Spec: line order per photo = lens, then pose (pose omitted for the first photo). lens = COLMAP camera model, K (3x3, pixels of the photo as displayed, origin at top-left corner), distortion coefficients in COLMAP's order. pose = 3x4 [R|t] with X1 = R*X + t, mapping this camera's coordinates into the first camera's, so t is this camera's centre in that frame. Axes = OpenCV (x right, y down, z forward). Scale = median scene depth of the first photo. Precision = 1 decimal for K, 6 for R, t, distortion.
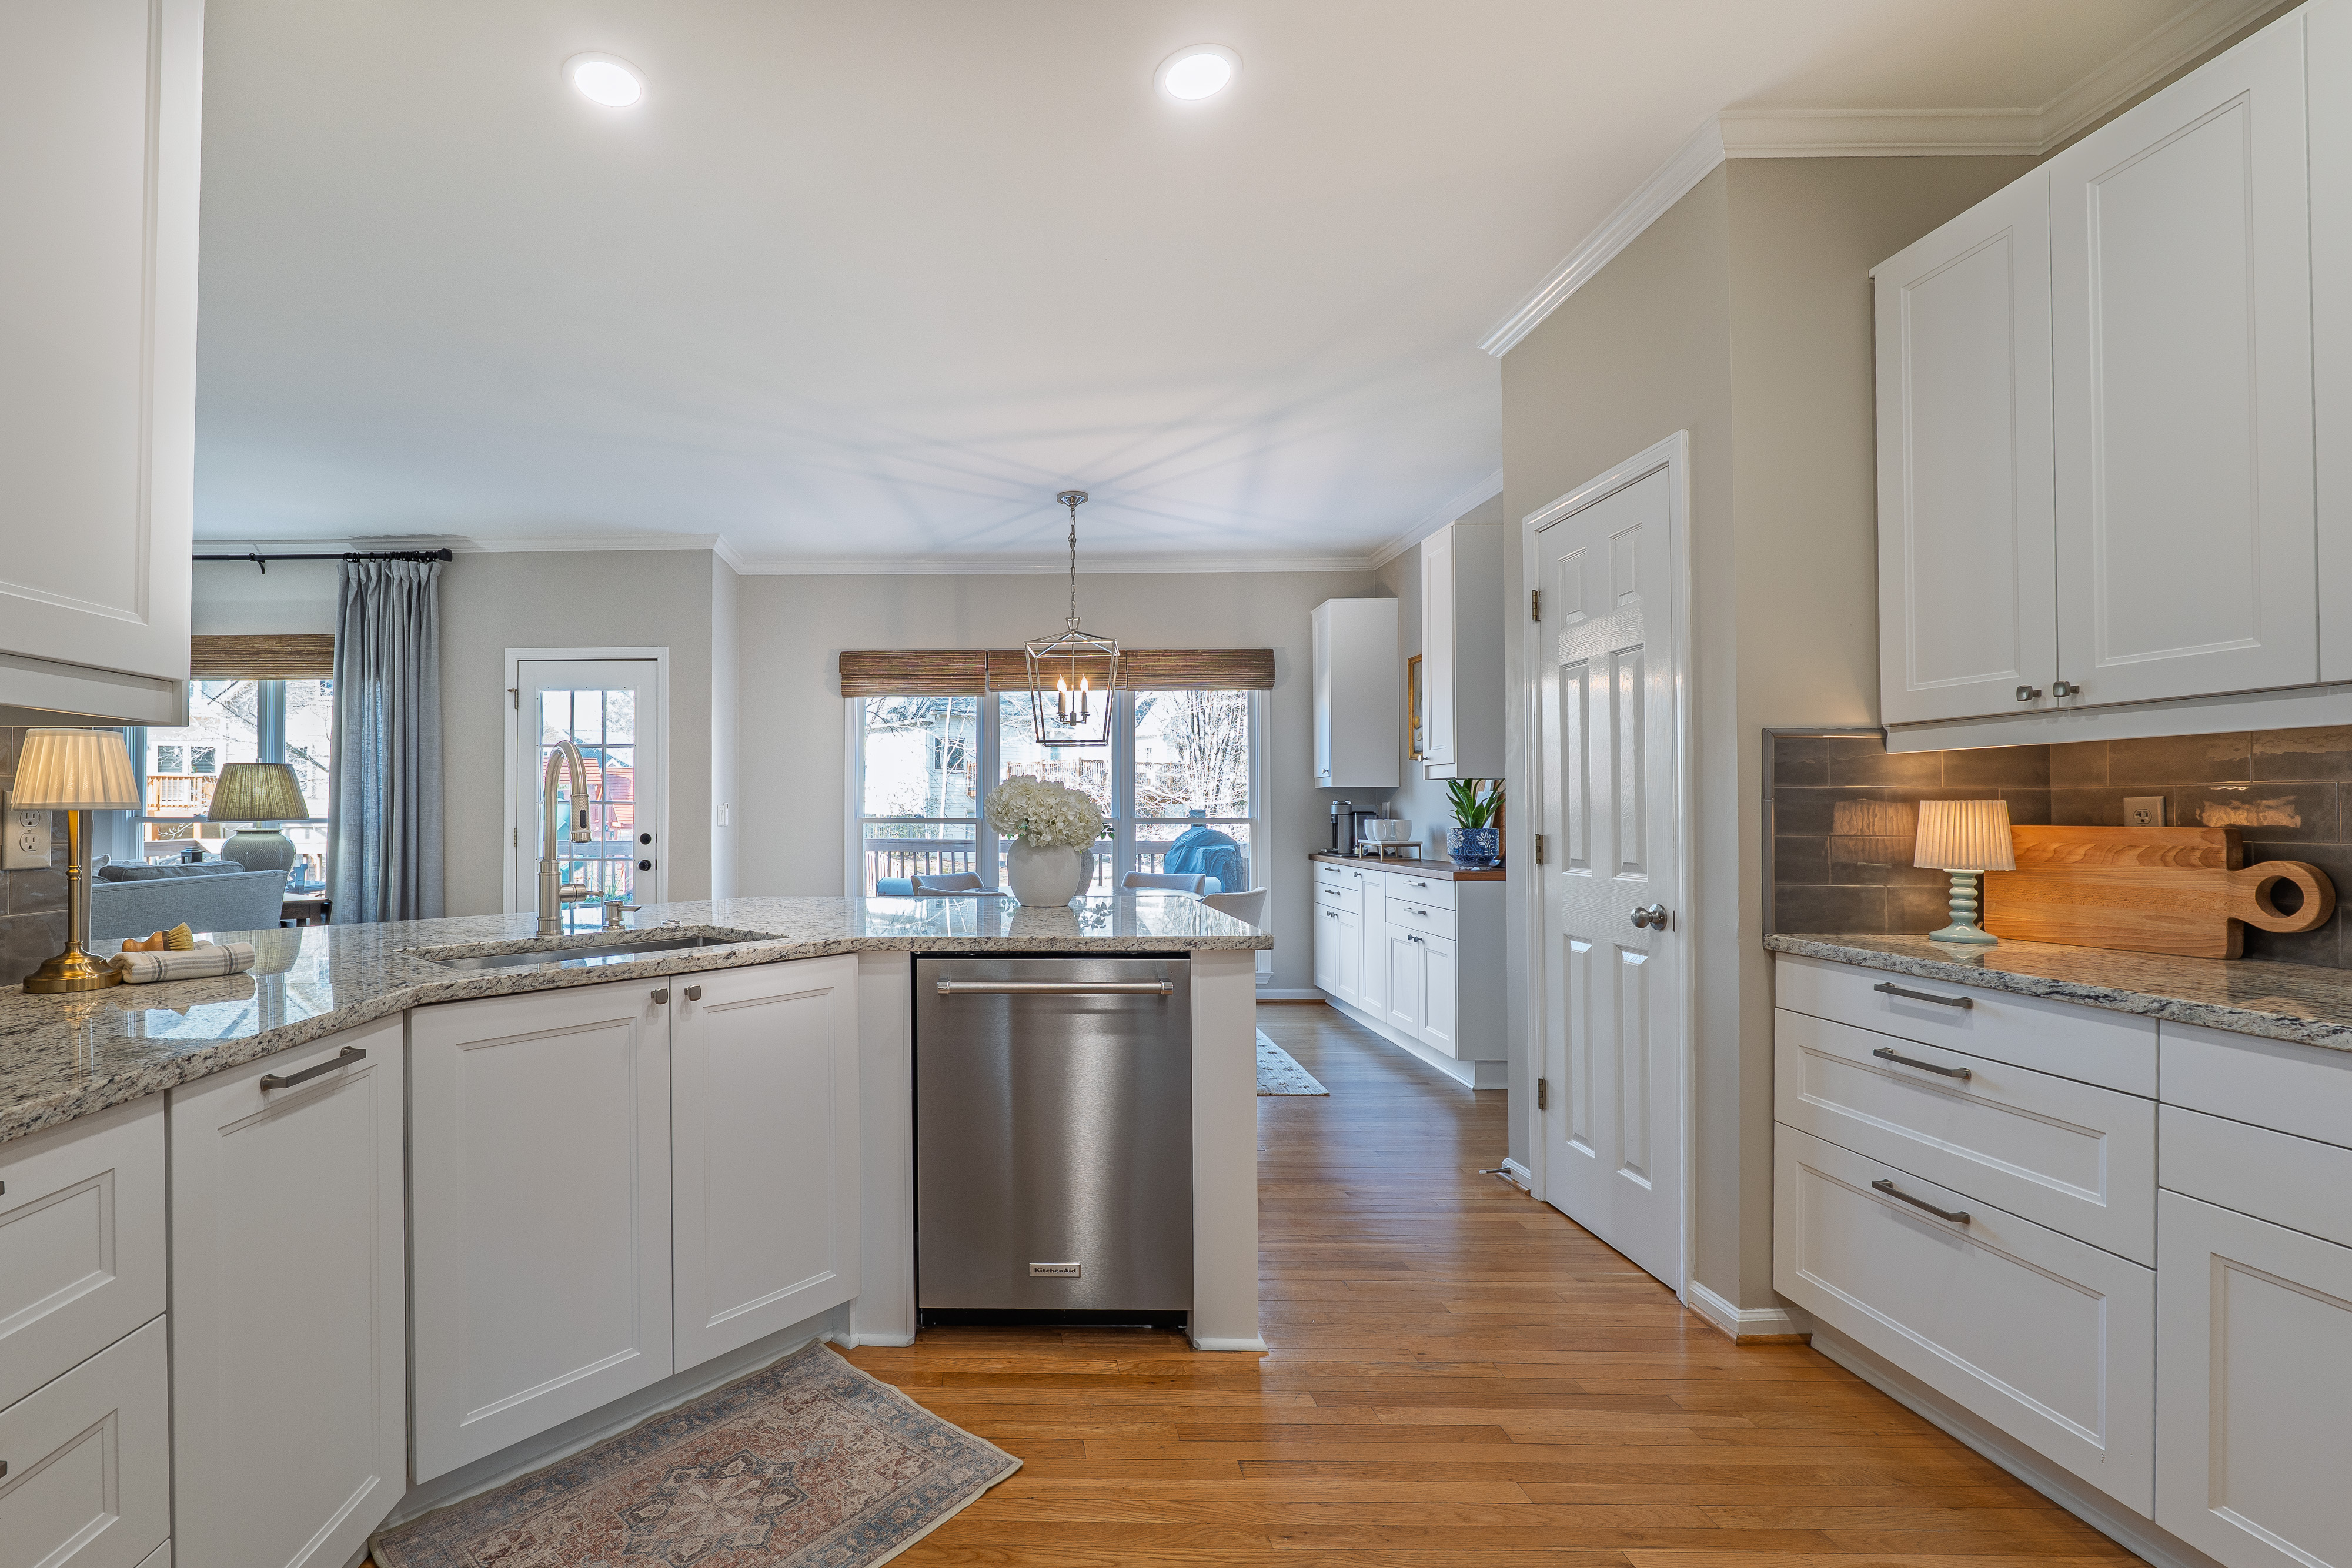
lens RADIAL K [[1018.6, 0, 954.6], [0, 1018.6, 802.2], [0, 0, 1]] dist [-0.011292, 0.000191]
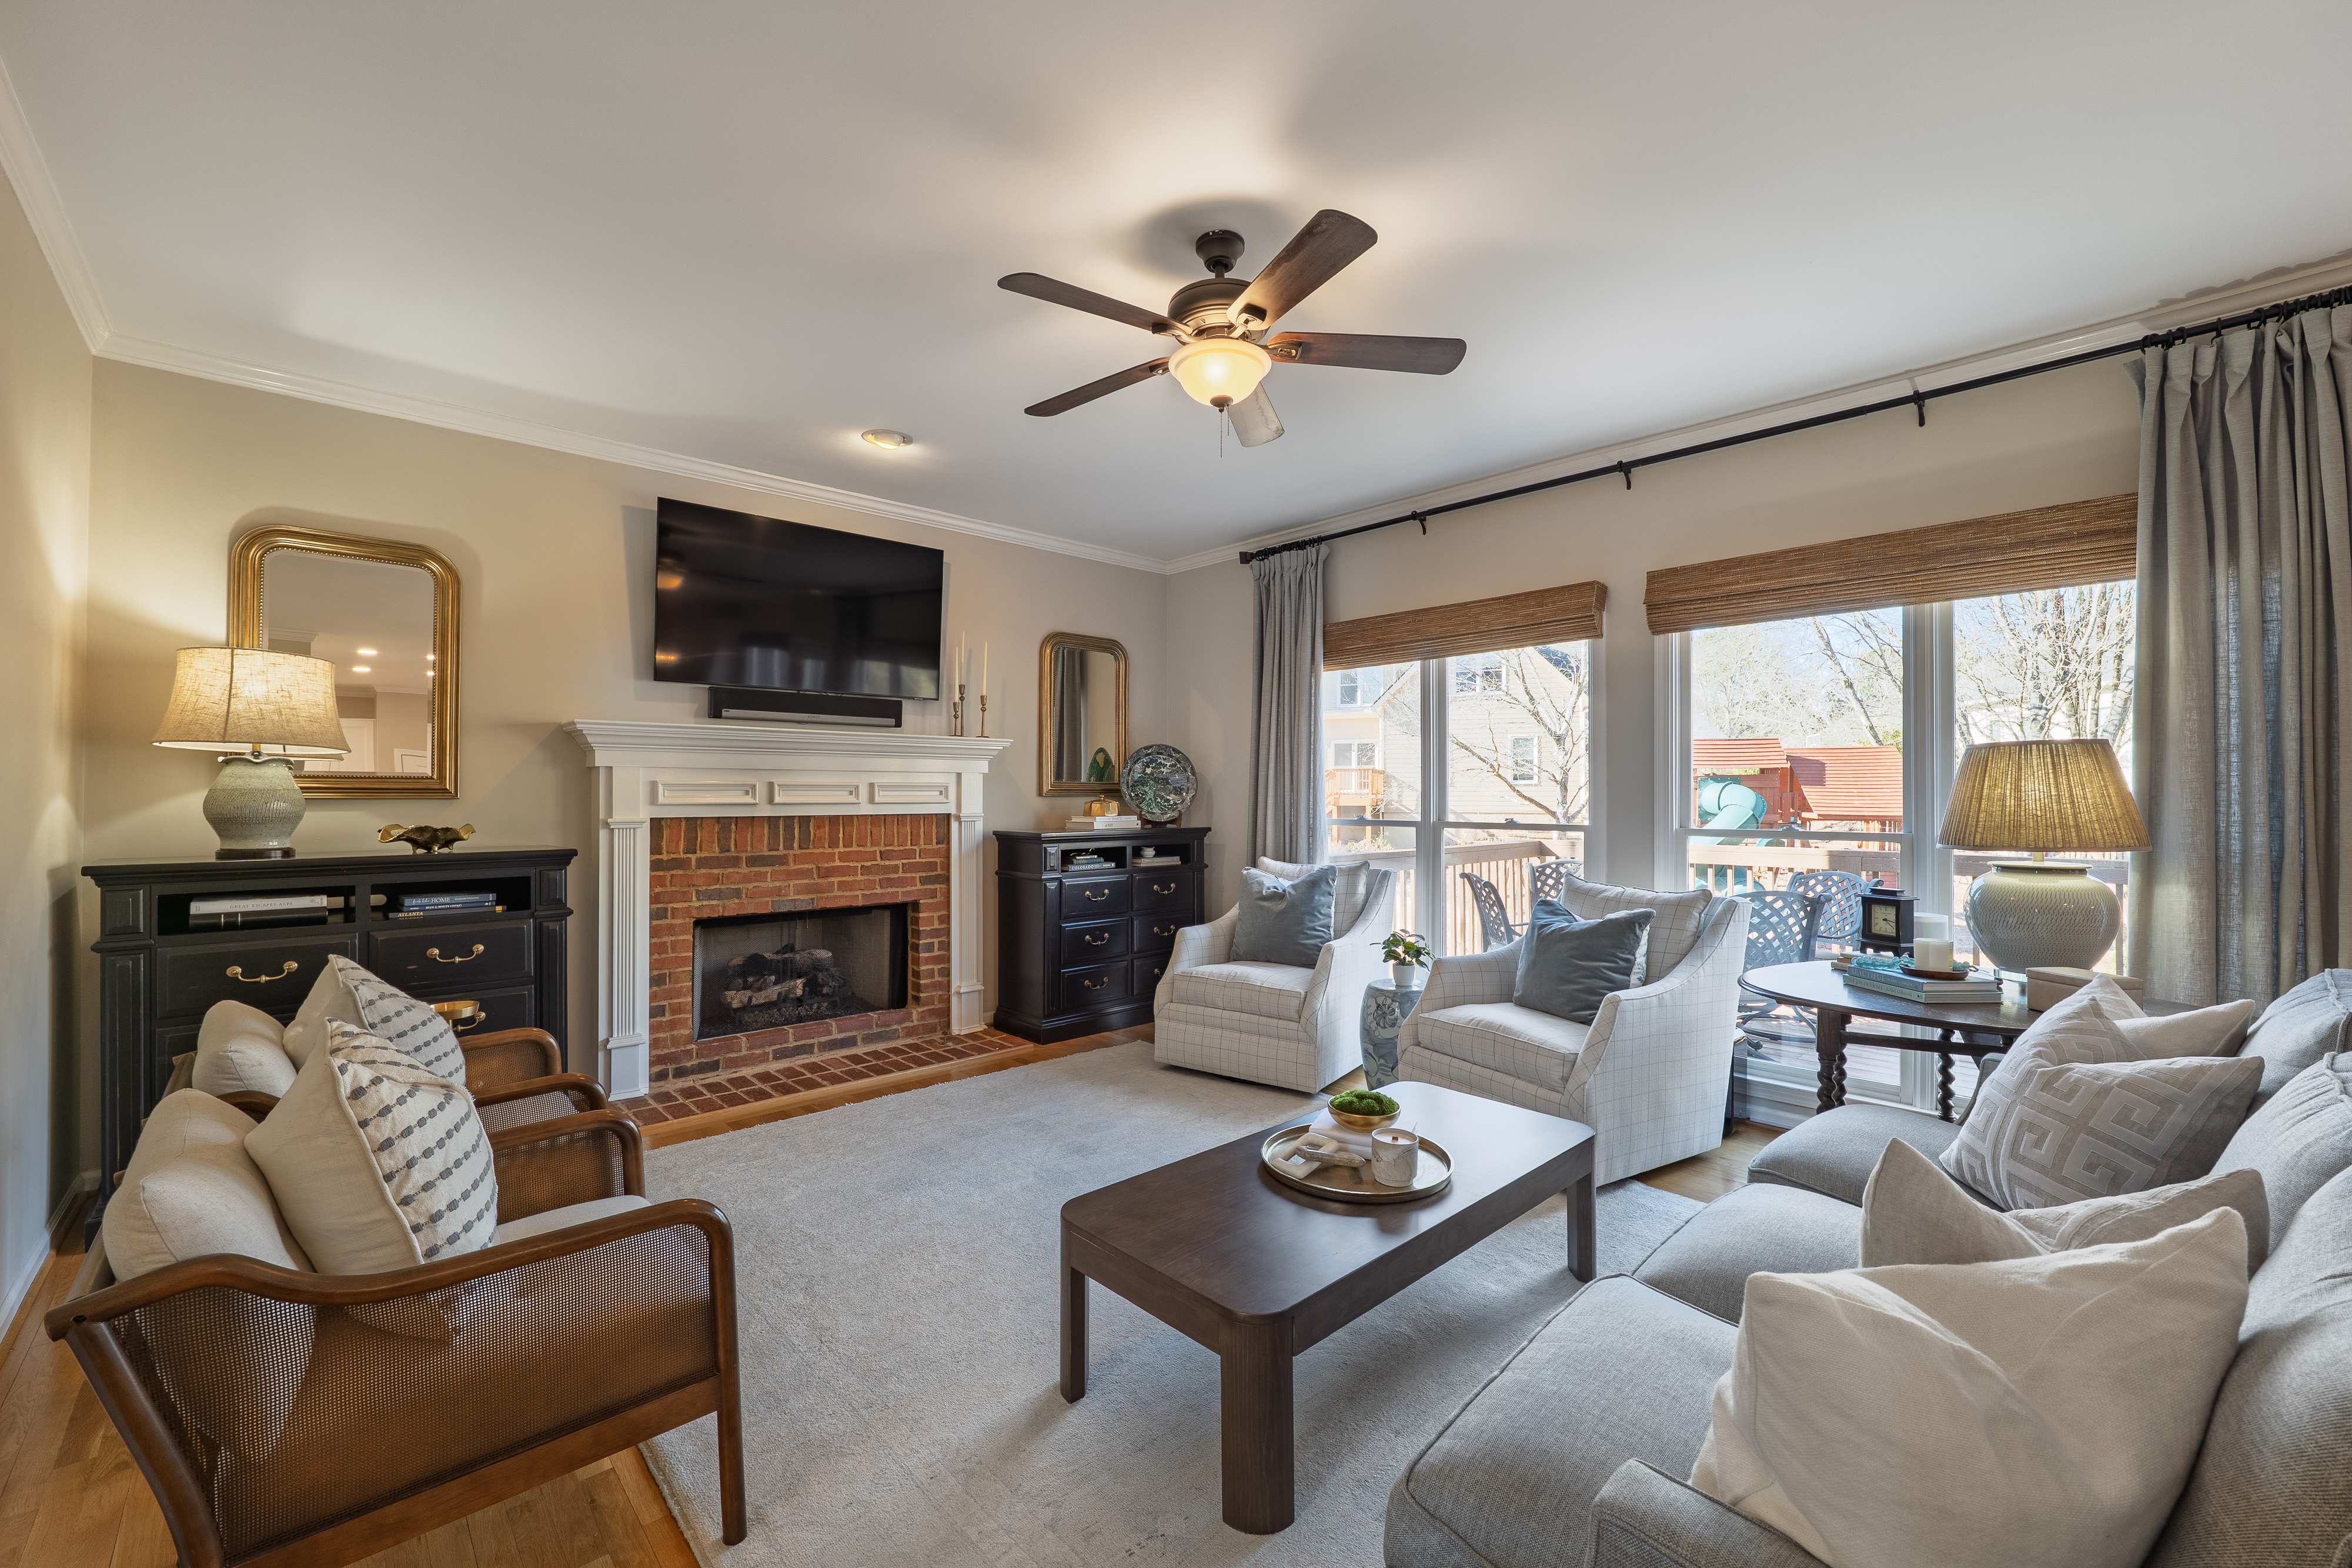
lens RADIAL K [[962.2, 0, 1170.6], [0, 962.2, 787.7], [0, 0, 1]] dist [-0.013117, -0.000838]
pose [[0.700045, -0.005053, -0.714081, -0.602509], [0.006250, 0.999980, -0.000949, -0.015312], [0.714071, -0.003799, 0.700063, 0.295987]]
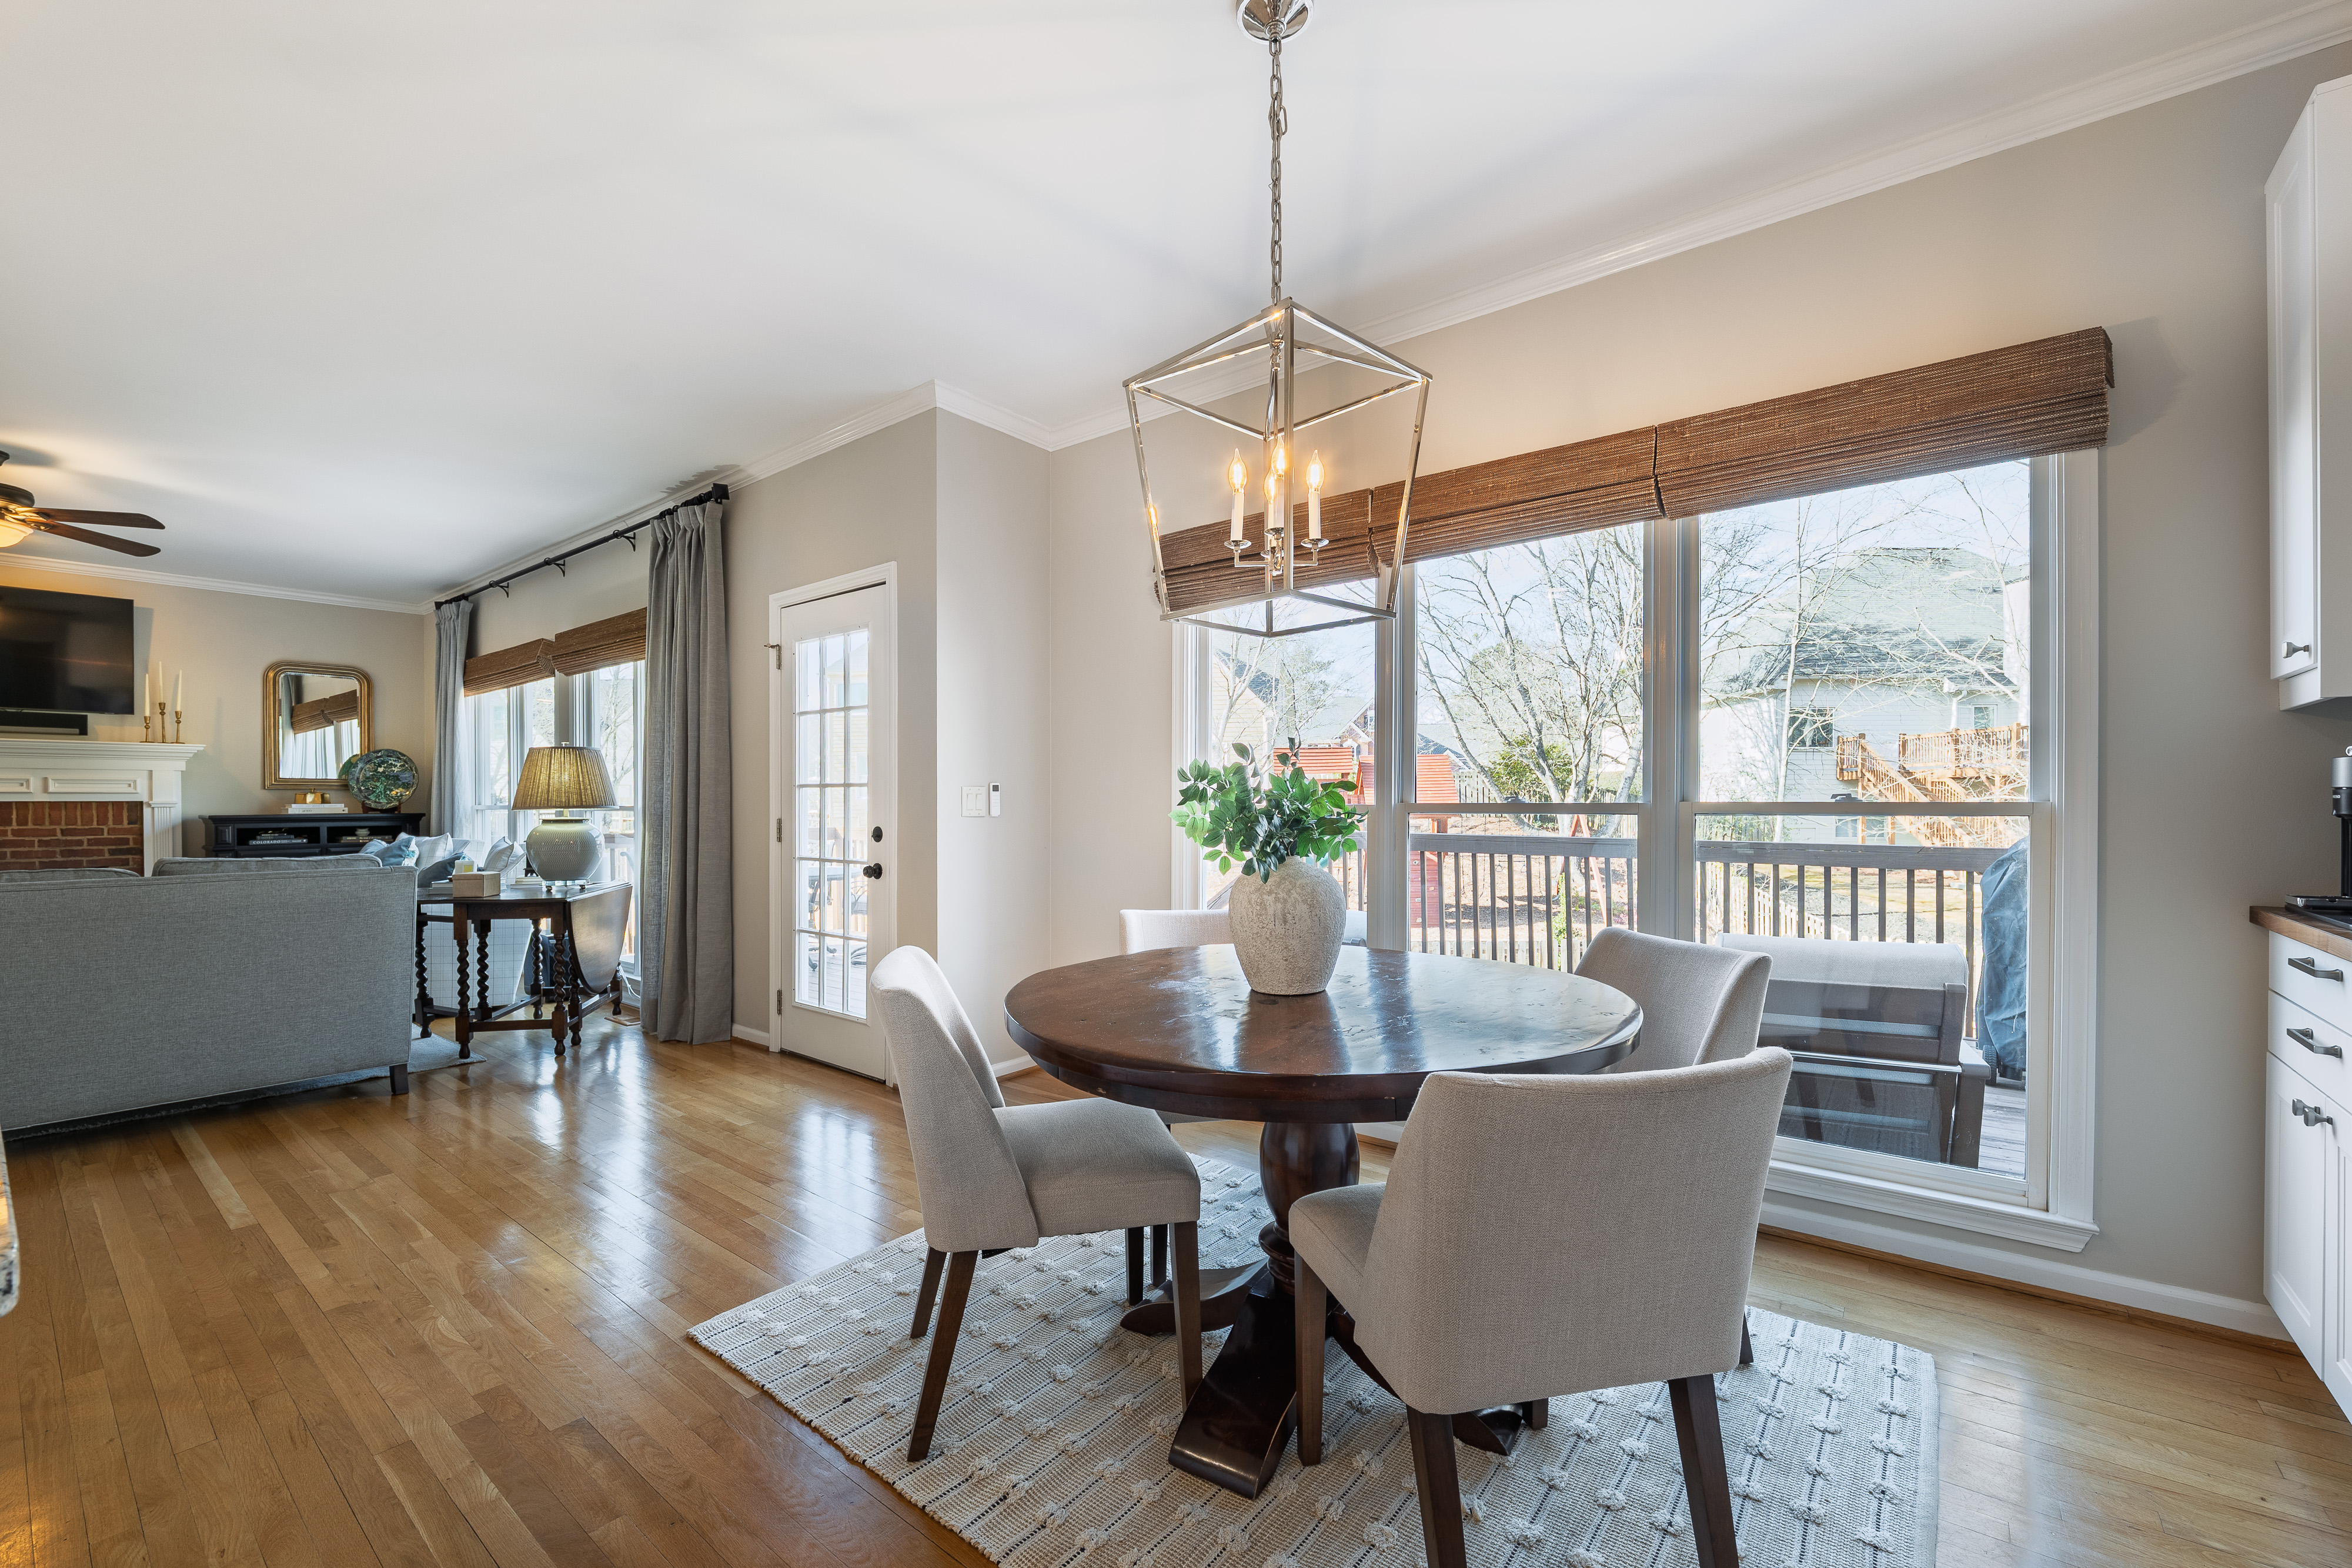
lens RADIAL K [[962.2, 0, 1172.4], [0, 962.2, 802.2], [0, 0, 1]] dist [-0.013117, -0.000838]
pose [[0.803666, -0.003940, -0.595068, 0.268477], [0.009618, 0.999933, 0.006369, 0.011444], [0.595003, -0.010842, 0.803650, 0.582693]]
